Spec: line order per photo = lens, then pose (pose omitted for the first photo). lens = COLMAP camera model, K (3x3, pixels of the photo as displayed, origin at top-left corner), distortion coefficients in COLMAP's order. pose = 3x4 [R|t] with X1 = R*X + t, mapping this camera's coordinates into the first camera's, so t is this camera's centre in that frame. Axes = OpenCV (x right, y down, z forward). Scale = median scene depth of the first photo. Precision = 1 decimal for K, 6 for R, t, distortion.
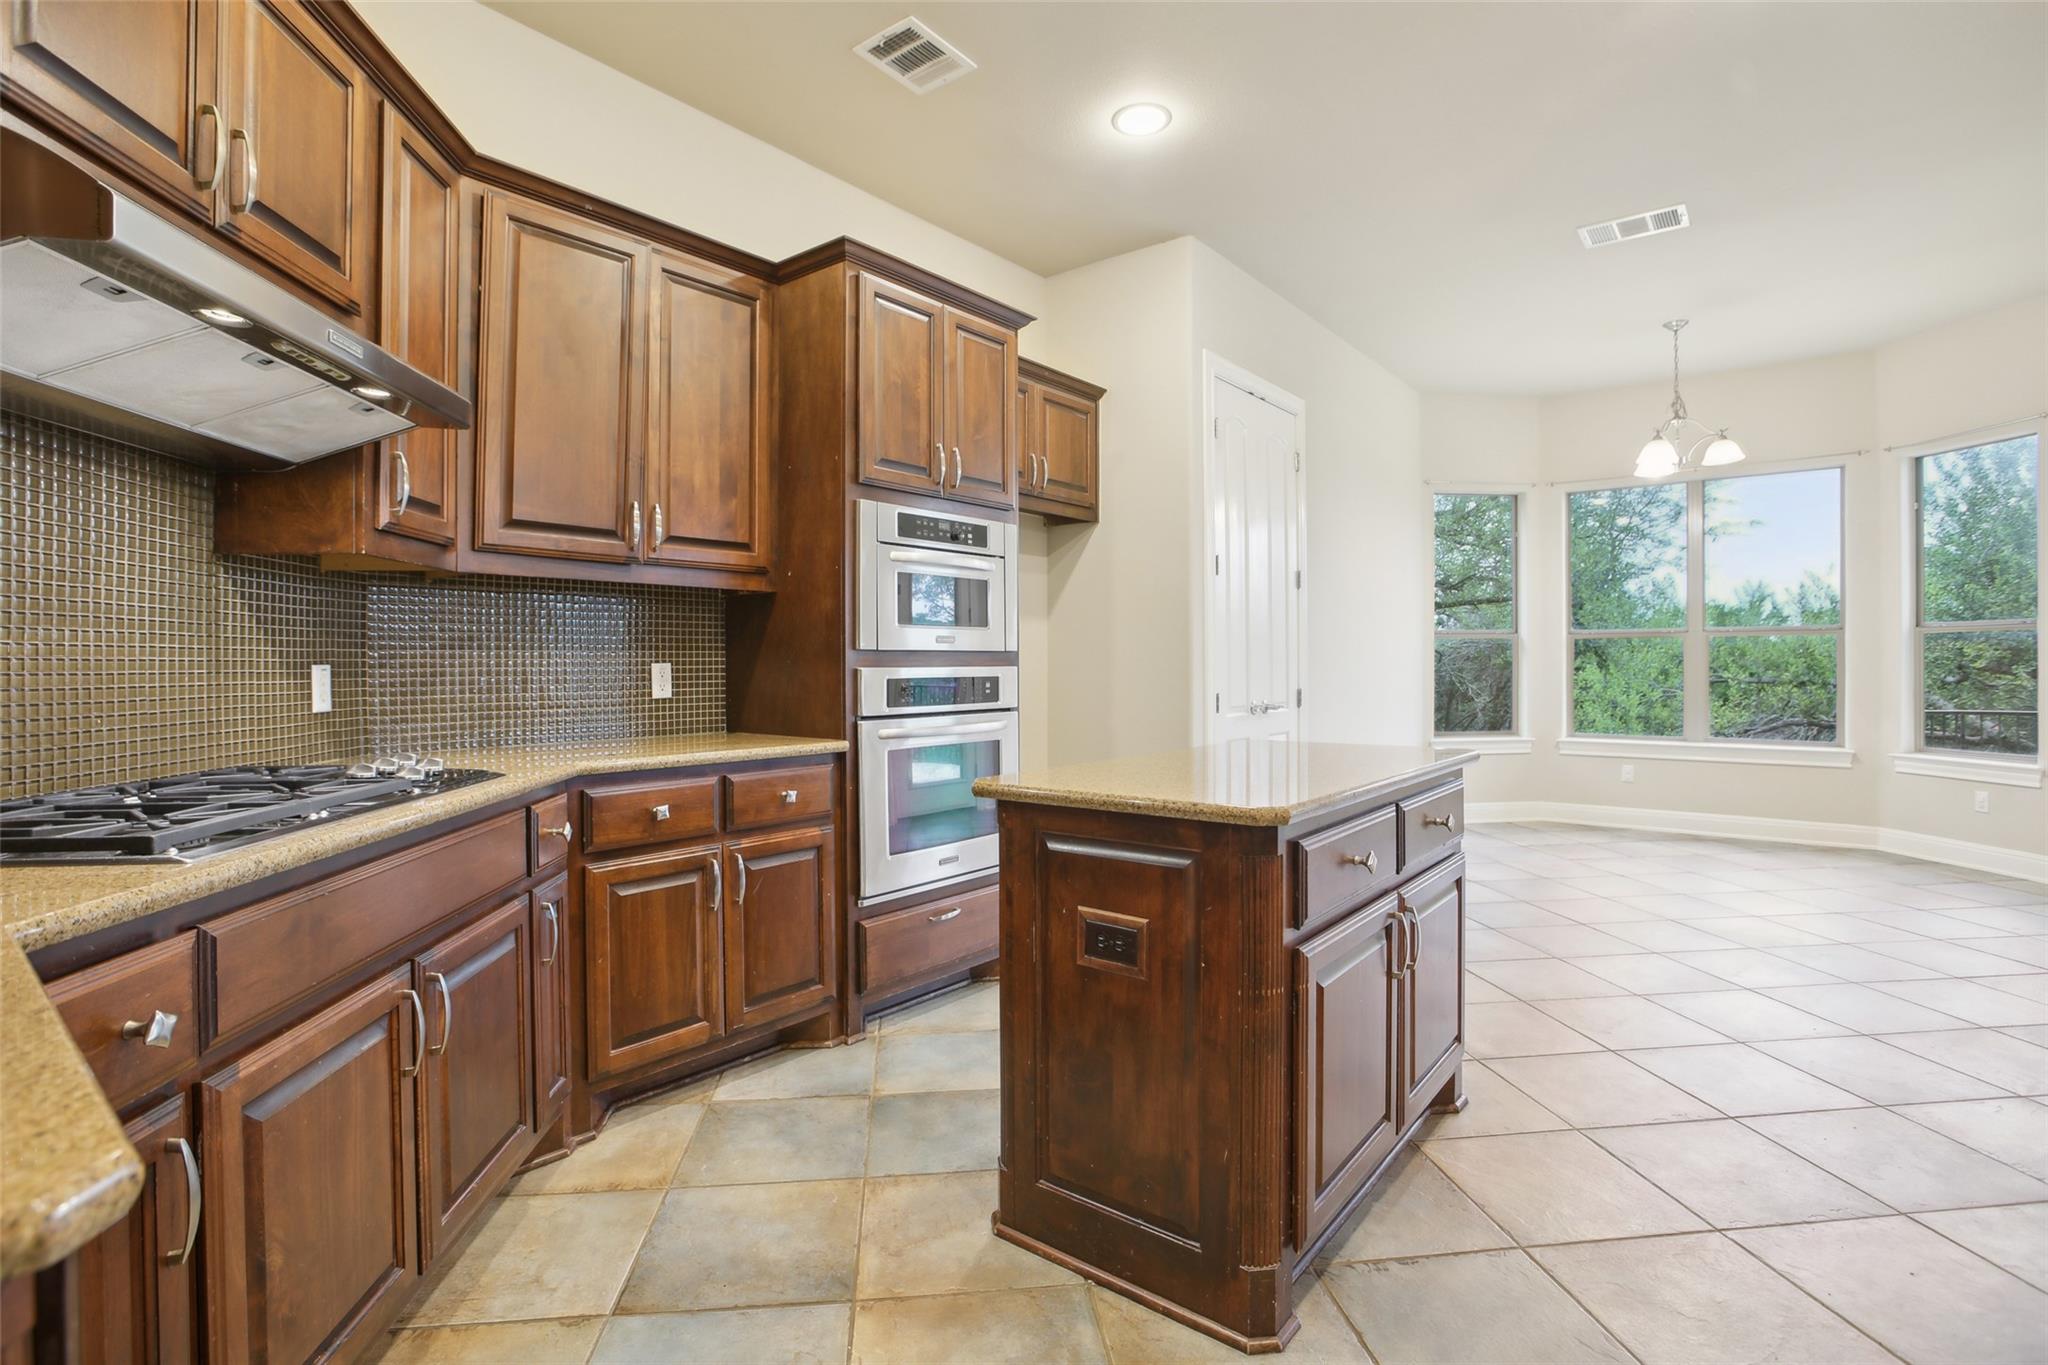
lens RADIAL K [[941.2, 0, 1024.0], [0, 941.2, 682.5], [0, 0, 1]] dist [-0.048967, 0.020943]
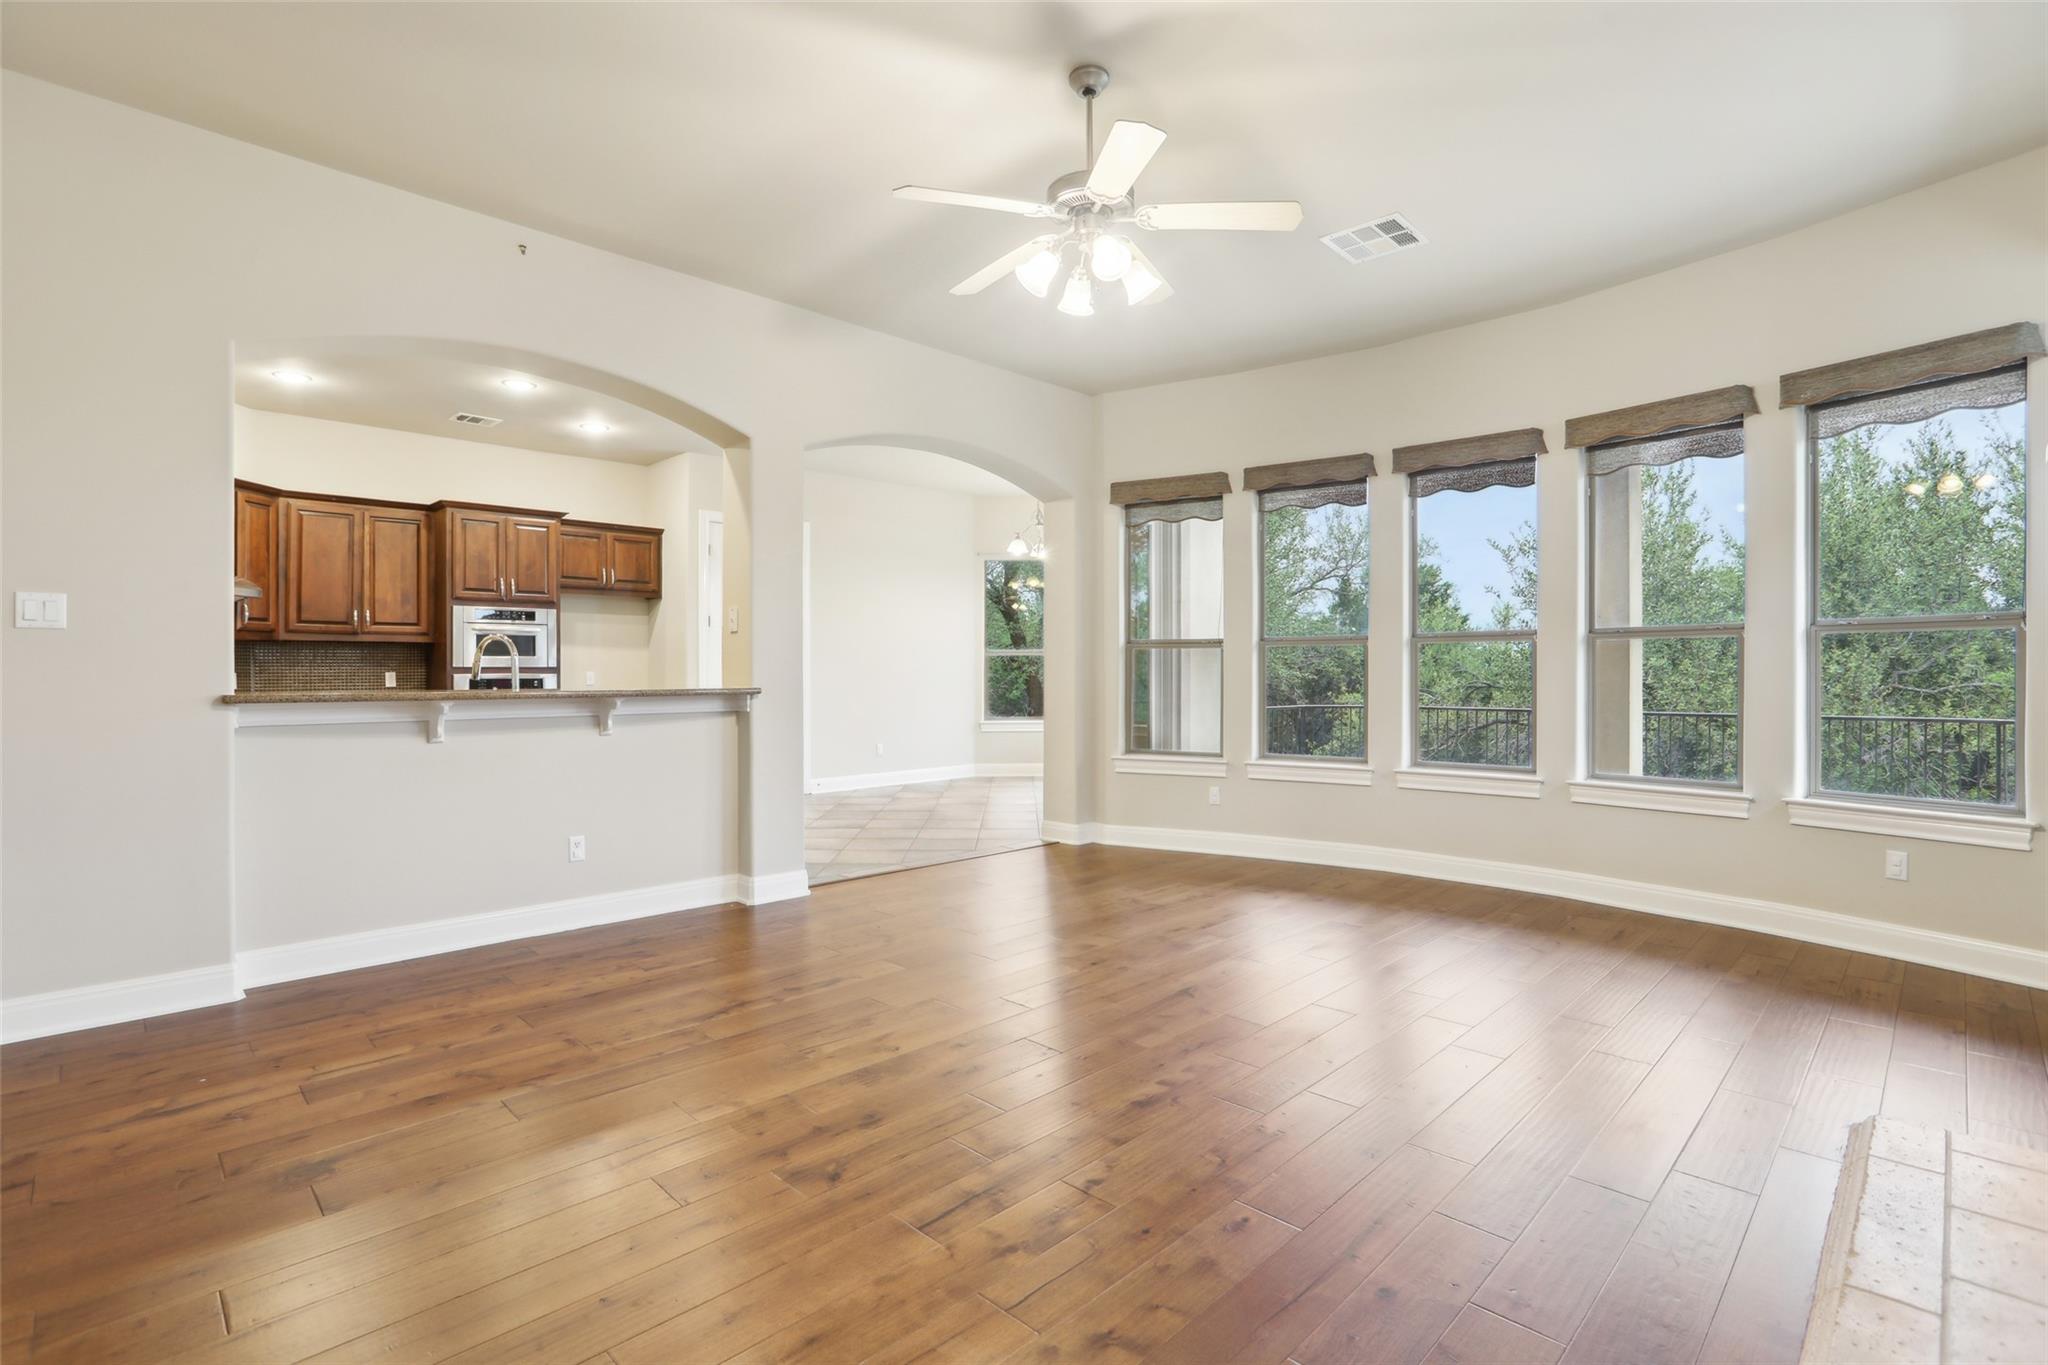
lens RADIAL K [[929.7, 0, 1024.0], [0, 929.7, 682.5], [0, 0, 1]] dist [-0.029394, -0.000064]
pose [[0.997667, -0.000121, -0.068270, 1.432442], [-0.000543, 0.999953, -0.009709, 0.027952], [0.068268, 0.009723, 0.997620, -1.253815]]
